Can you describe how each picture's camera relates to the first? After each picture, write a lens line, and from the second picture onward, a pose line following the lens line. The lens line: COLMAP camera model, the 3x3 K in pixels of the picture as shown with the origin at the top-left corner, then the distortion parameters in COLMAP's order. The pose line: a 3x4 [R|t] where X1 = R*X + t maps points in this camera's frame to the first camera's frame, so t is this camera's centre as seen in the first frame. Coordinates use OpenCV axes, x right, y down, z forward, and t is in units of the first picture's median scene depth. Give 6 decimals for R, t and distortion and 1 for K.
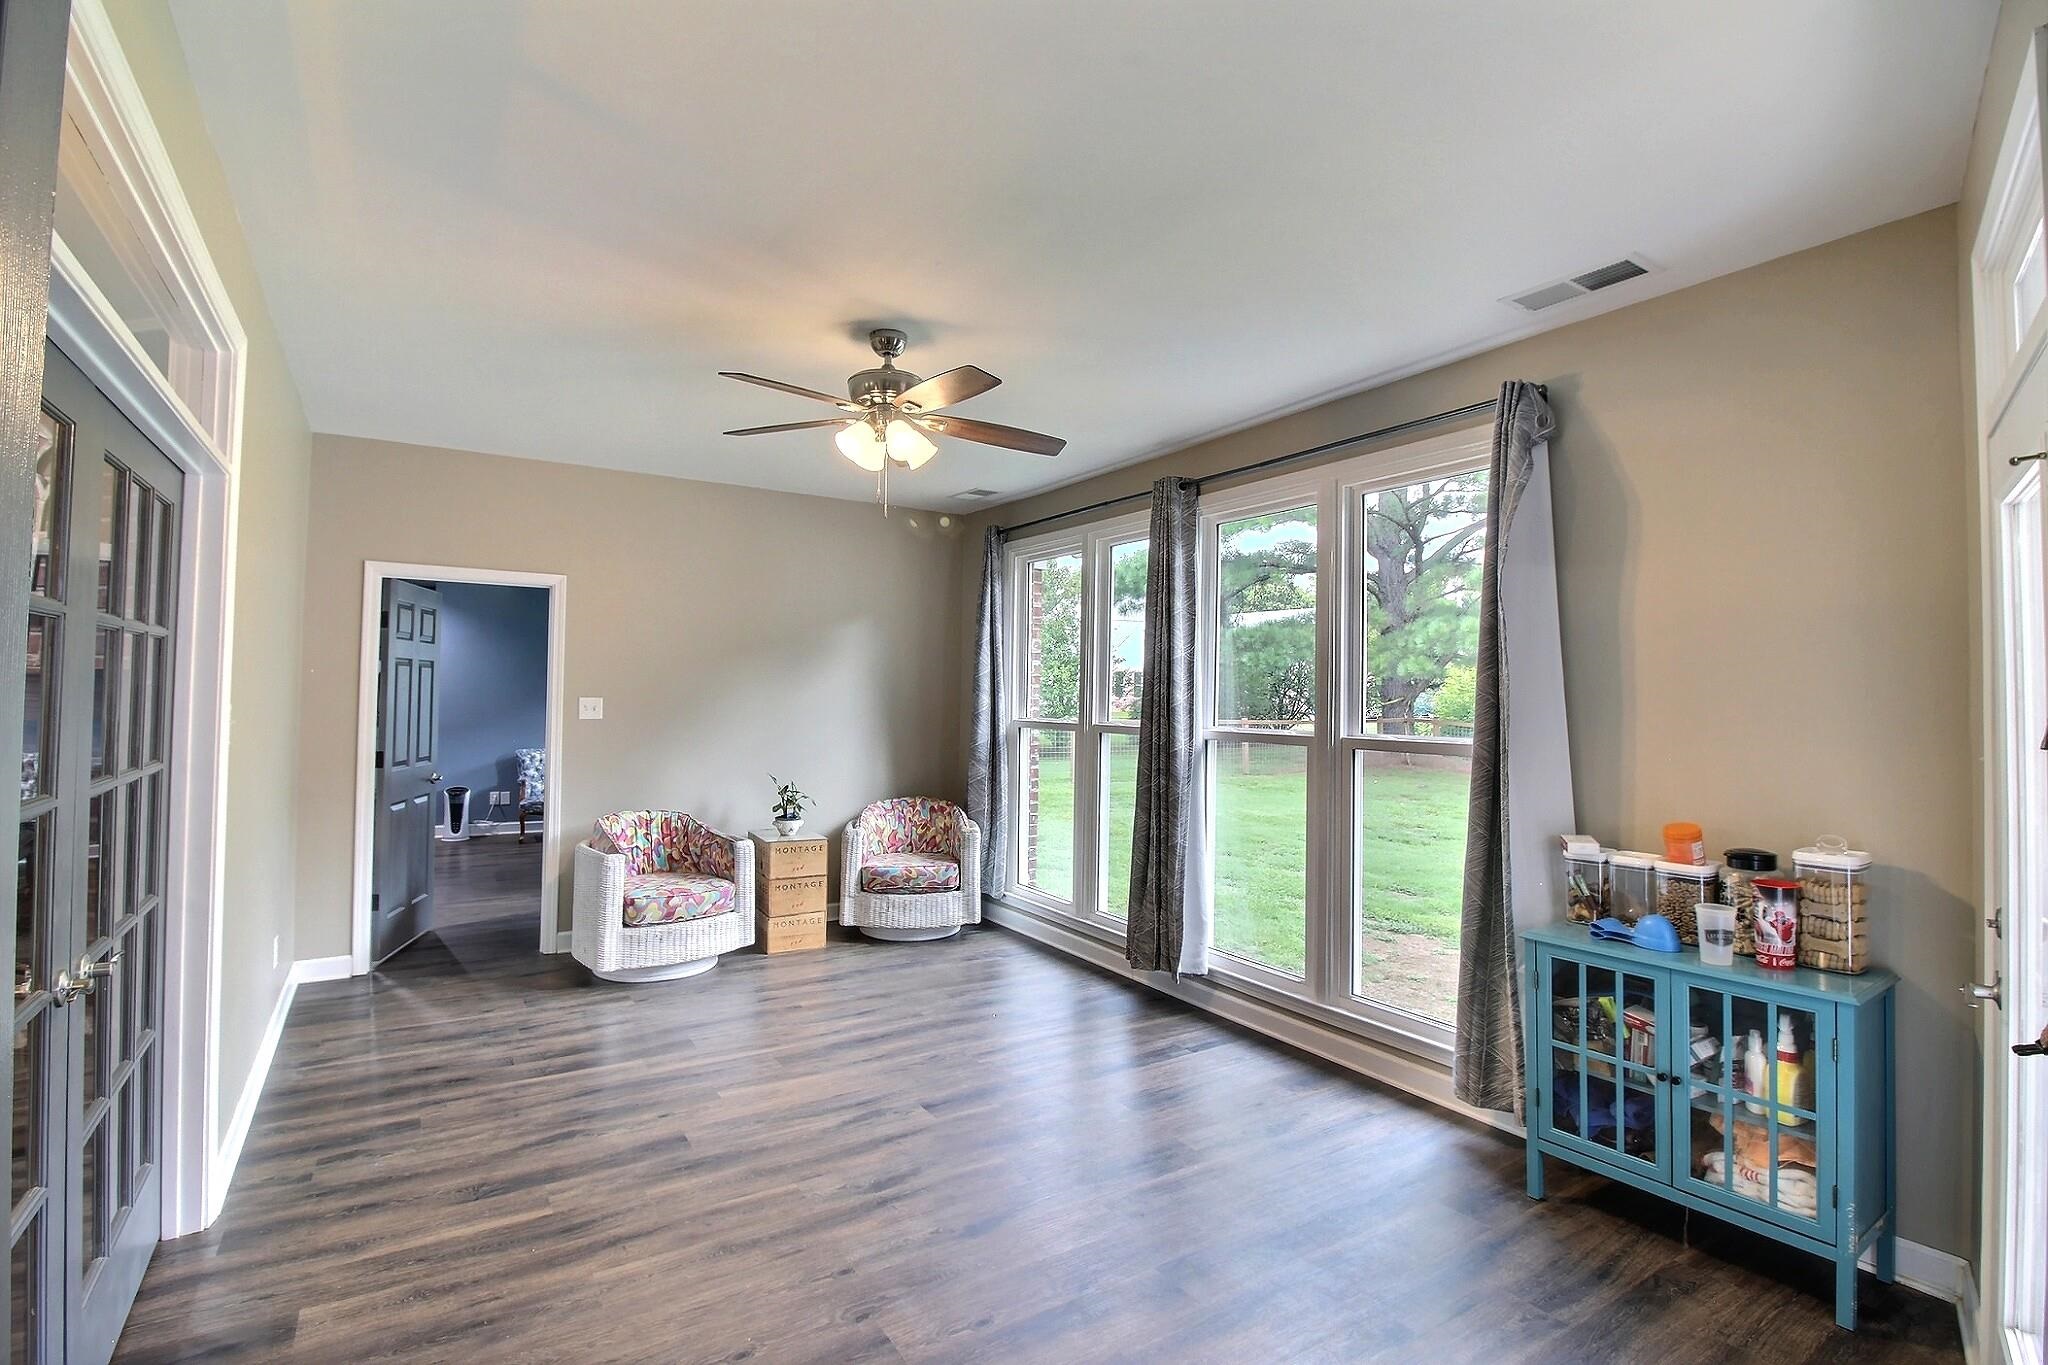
lens RADIAL K [[932.0, 0, 1024.0], [0, 932.0, 682.5], [0, 0, 1]] dist [0.001615, -0.000262]
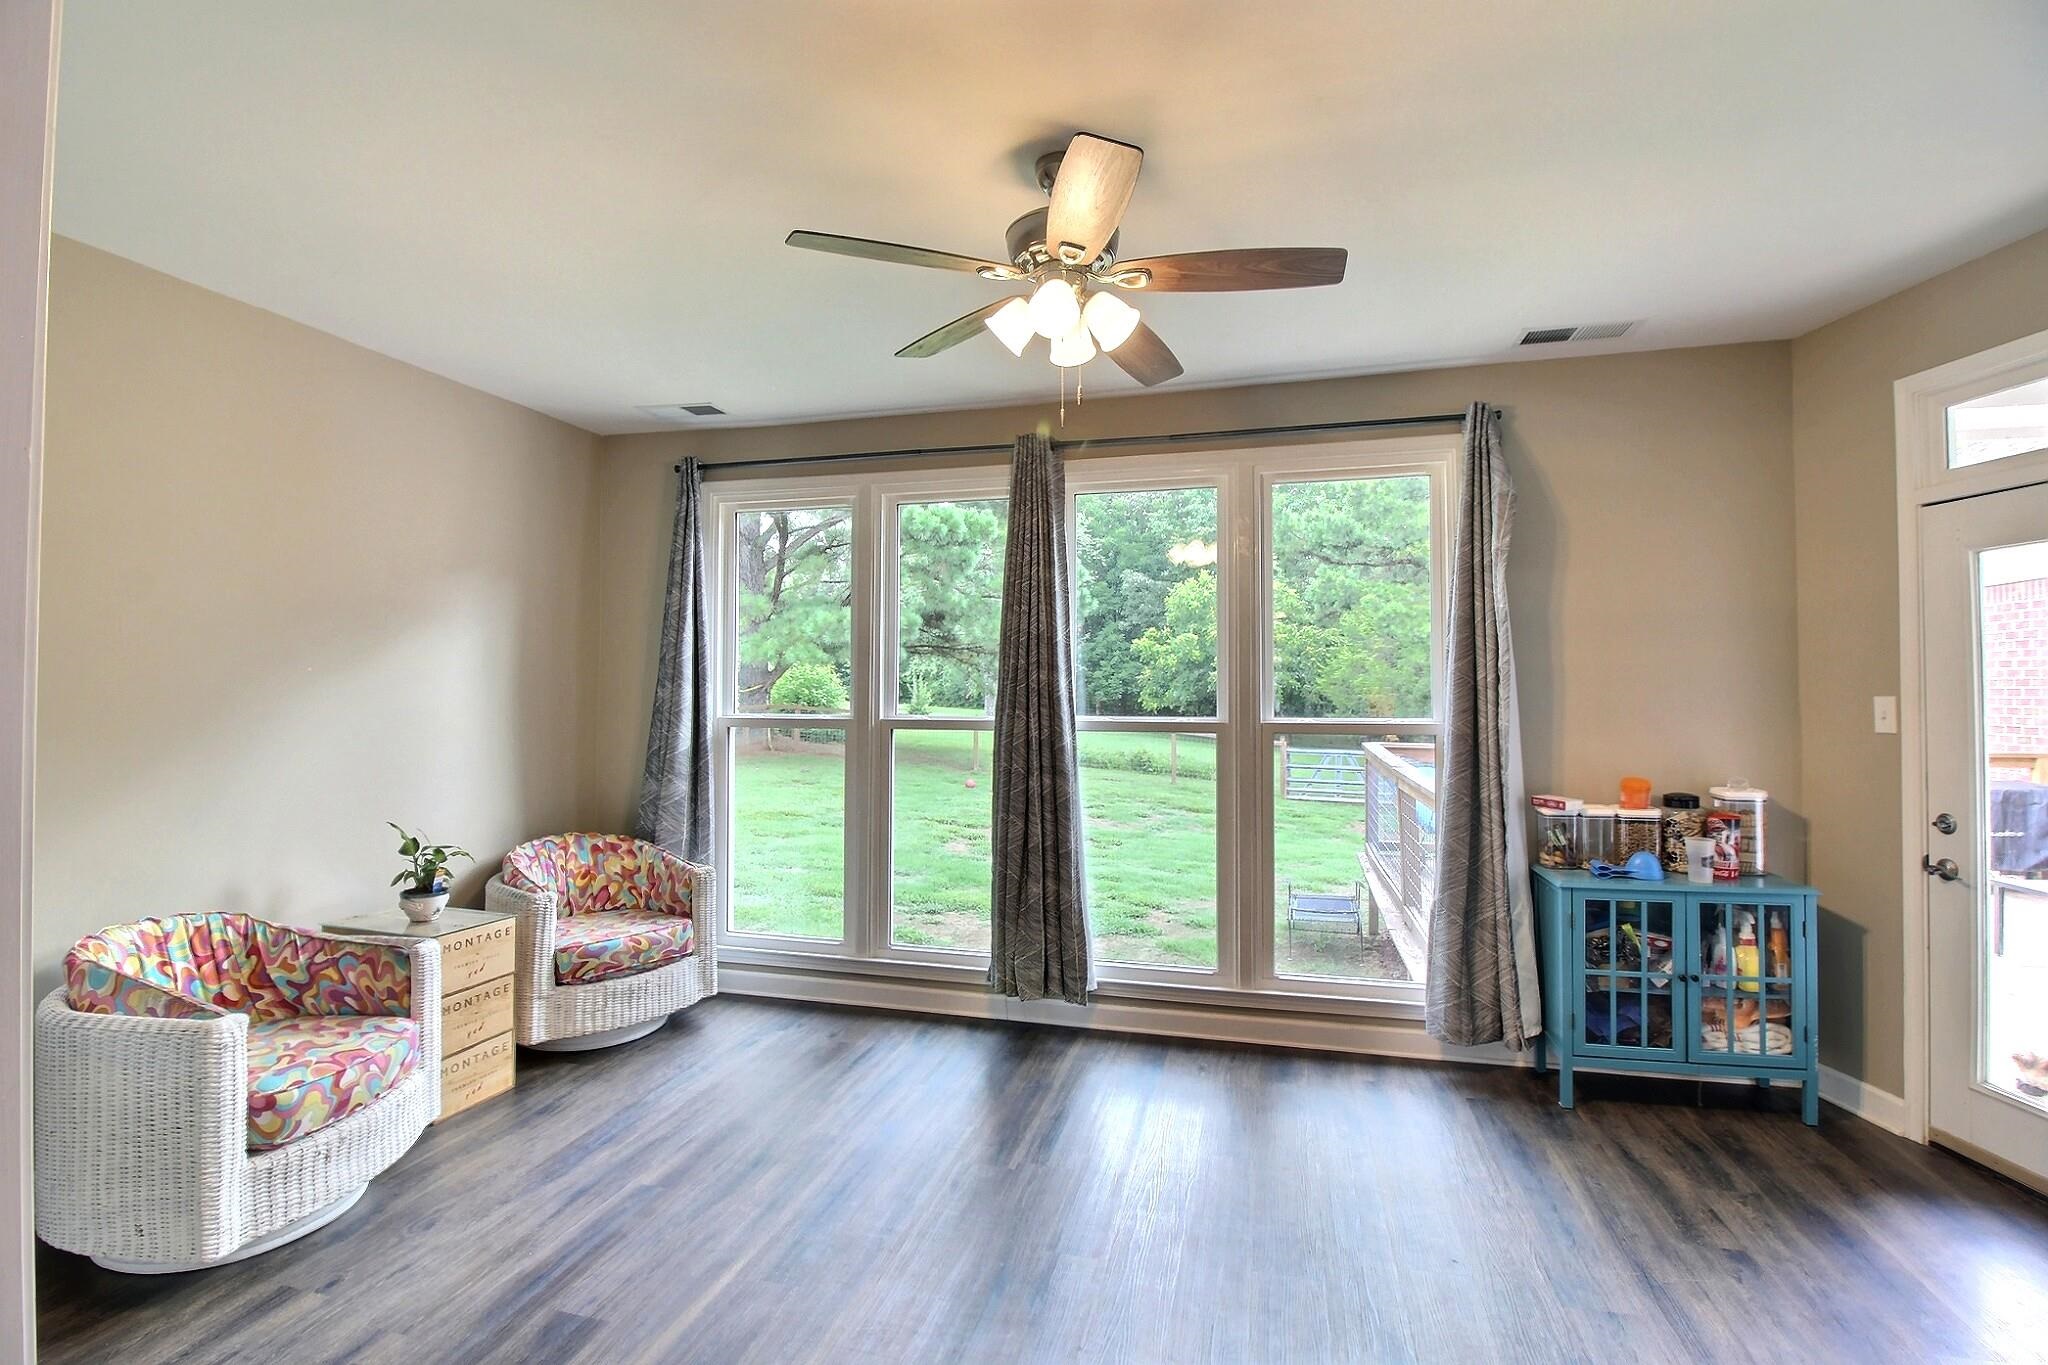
lens RADIAL K [[942.8, 0, 1023.9], [0, 942.8, 675.1], [0, 0, 1]] dist [-0.000402, -0.008886]
pose [[0.746194, -0.004224, 0.665716, -0.445538], [0.000684, 0.999984, 0.005579, 0.001901], [-0.665729, -0.003707, 0.746185, 0.345539]]
